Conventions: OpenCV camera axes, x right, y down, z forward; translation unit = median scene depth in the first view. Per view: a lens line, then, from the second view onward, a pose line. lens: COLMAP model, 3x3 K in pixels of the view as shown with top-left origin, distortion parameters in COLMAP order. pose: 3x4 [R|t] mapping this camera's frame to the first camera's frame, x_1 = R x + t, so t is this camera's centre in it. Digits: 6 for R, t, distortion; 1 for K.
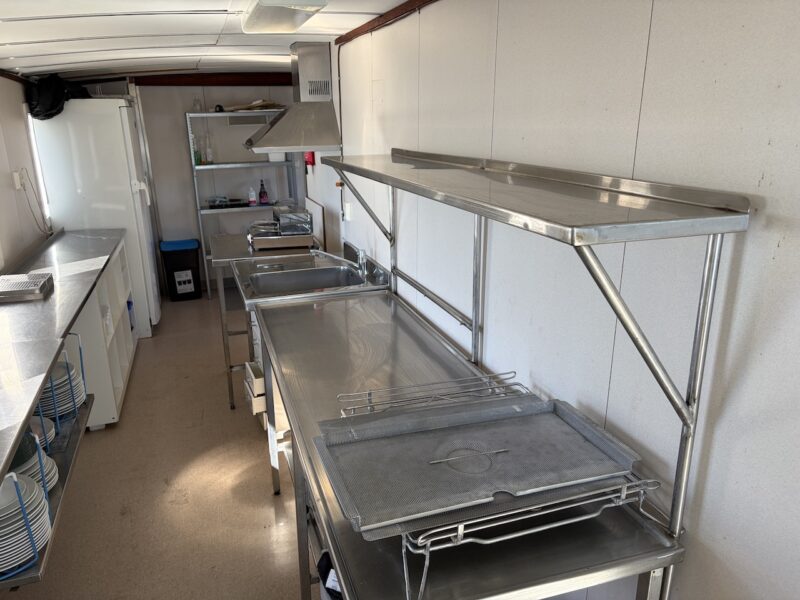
lens RADIAL K [[615.5, 0, 400.0], [0, 615.5, 300.0], [0, 0, 1]] dist [0.061322, -0.053026]
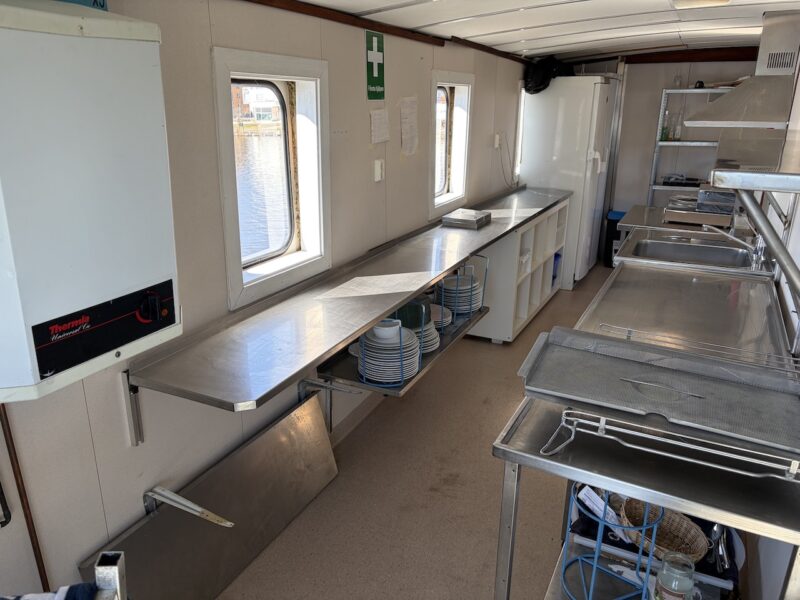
lens RADIAL K [[615.5, 0, 400.0], [0, 615.5, 300.0], [0, 0, 1]] dist [0.061322, -0.053026]
pose [[0.712868, 0.238178, -0.659614, 0.132304], [-0.220335, 0.968999, 0.111770, 0.021565], [0.665786, 0.065659, 0.743248, -0.042286]]
